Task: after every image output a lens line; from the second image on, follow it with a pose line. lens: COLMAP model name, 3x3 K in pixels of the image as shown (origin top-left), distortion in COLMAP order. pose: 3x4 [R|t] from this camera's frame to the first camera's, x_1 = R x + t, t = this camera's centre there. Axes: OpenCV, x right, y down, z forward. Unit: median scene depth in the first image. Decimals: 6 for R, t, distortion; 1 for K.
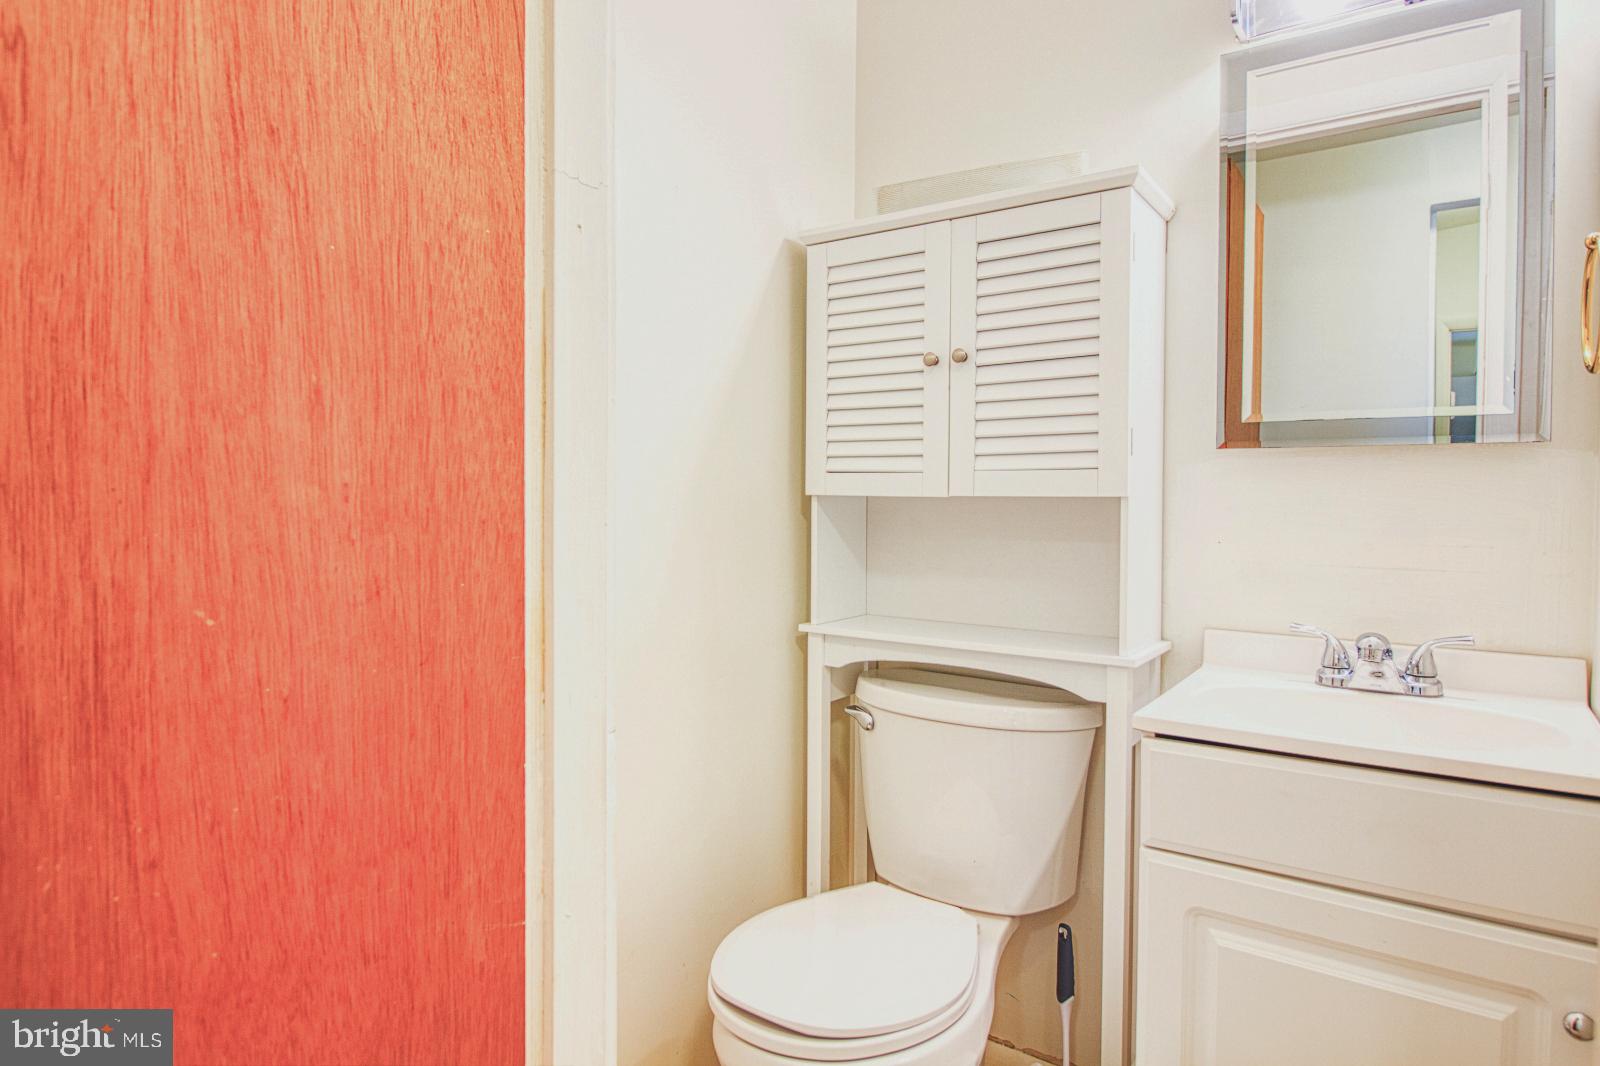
lens RADIAL K [[919.0, 0, 792.9], [0, 919.0, 526.6], [0, 0, 1]] dist [0.005807, -0.005306]
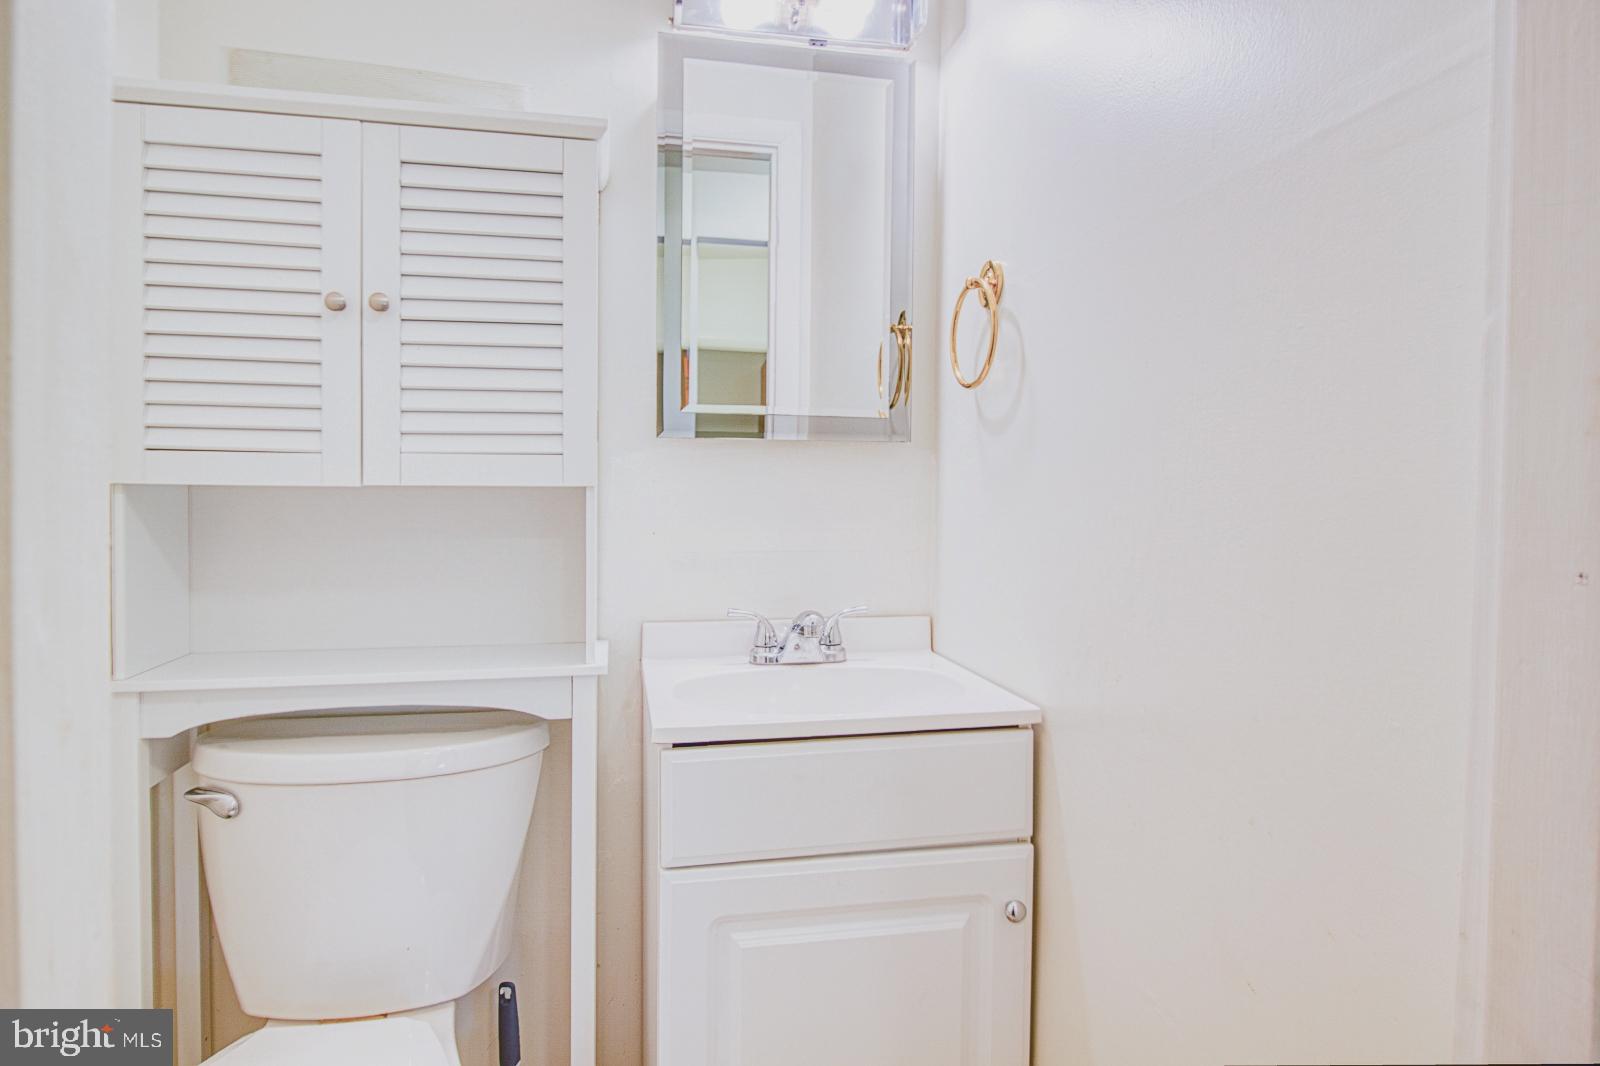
lens RADIAL K [[919.0, 0, 801.0], [0, 919.0, 519.0], [0, 0, 1]] dist [0.005807, -0.005306]
pose [[0.677763, -0.024794, 0.734862, -0.149366], [0.022882, 0.999658, 0.012624, -0.006857], [-0.734924, 0.008259, 0.678099, 0.222180]]
